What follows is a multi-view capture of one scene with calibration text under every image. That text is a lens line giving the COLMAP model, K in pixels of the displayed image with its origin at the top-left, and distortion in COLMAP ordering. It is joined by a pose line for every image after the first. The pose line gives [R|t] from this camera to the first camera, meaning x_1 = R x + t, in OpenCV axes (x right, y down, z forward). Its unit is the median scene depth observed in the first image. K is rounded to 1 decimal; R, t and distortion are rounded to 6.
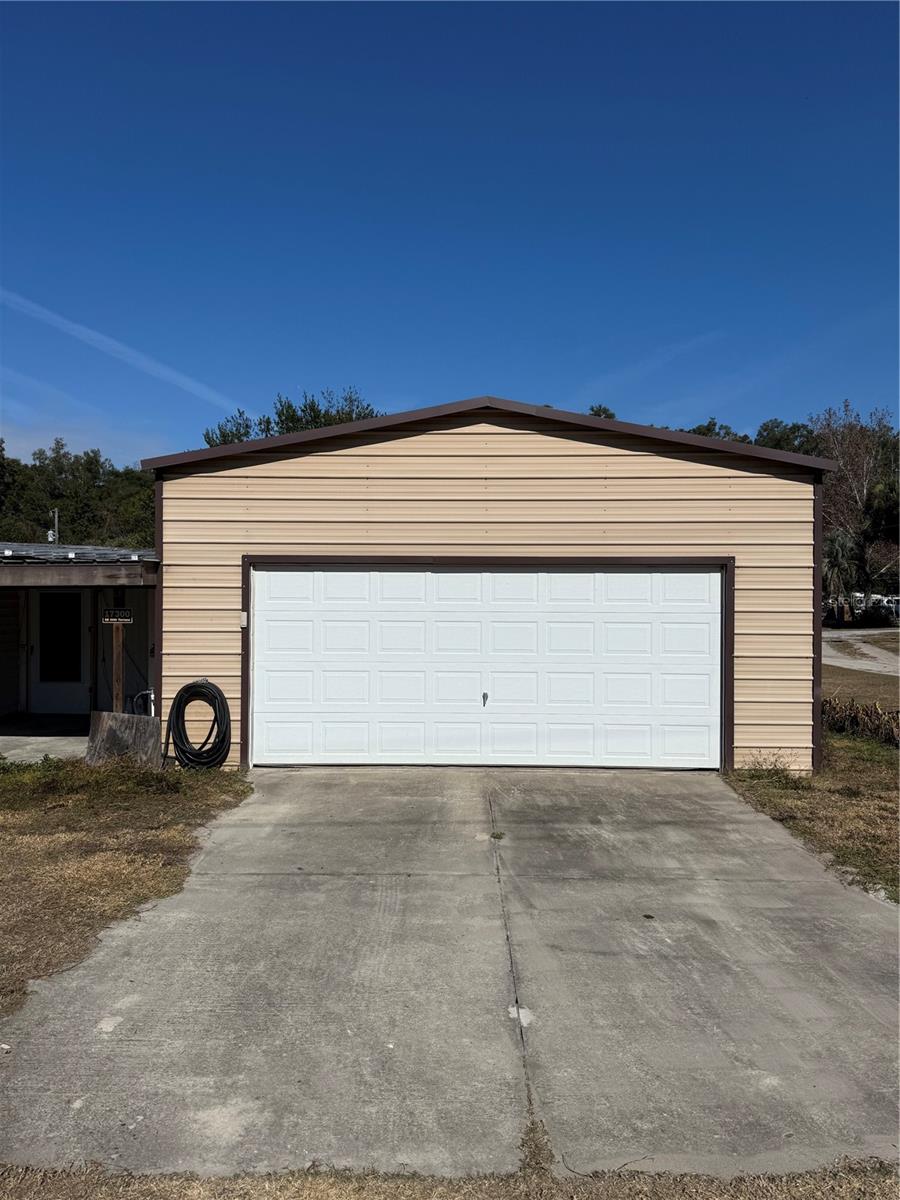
lens RADIAL K [[840.7, 0, 452.3], [0, 840.7, 599.8], [0, 0, 1]] dist [0.028600, -0.021869]
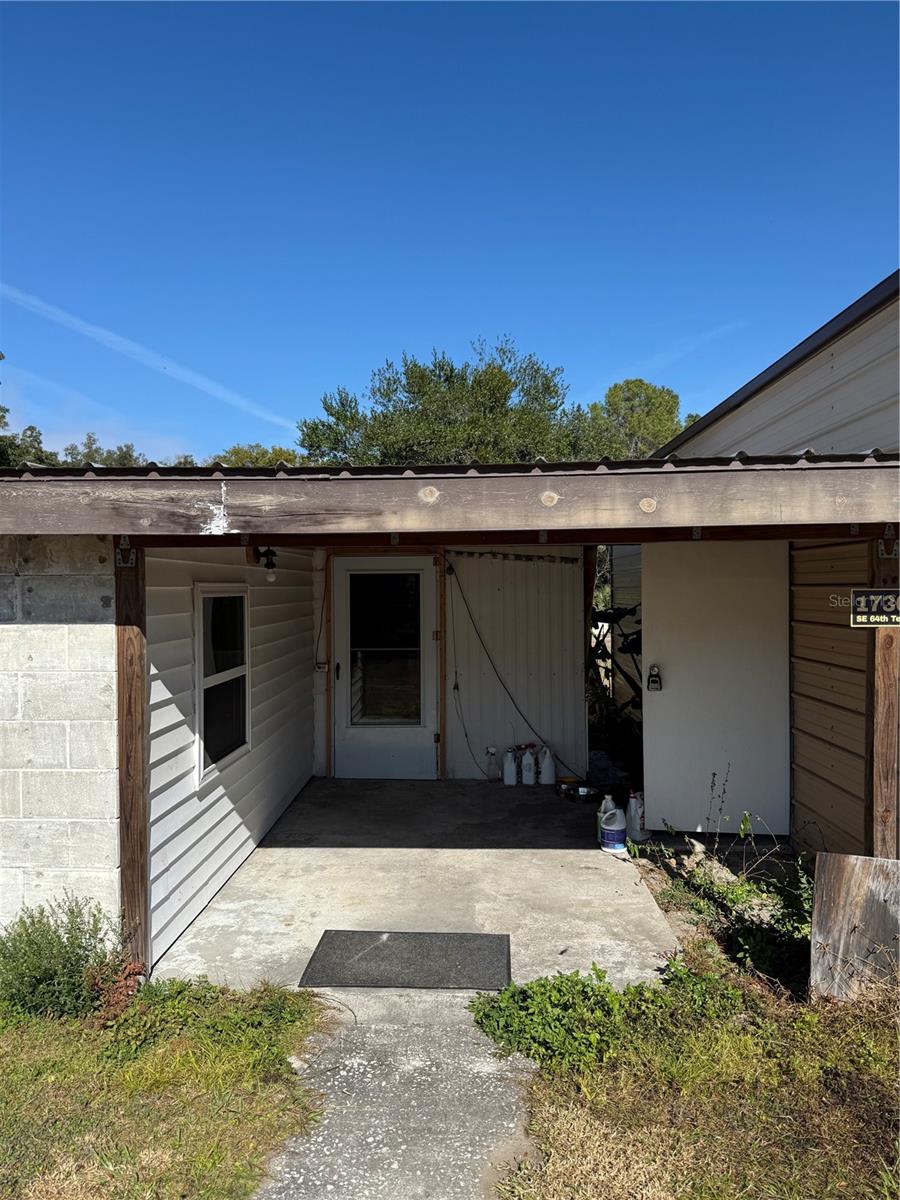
lens RADIAL K [[840.7, 0, 445.5], [0, 840.7, 599.2], [0, 0, 1]] dist [0.028600, -0.021869]
pose [[0.999646, -0.009150, -0.024975, -0.614019], [0.009249, 0.999950, 0.003853, 0.011907], [0.024938, -0.004083, 0.999681, 0.634072]]
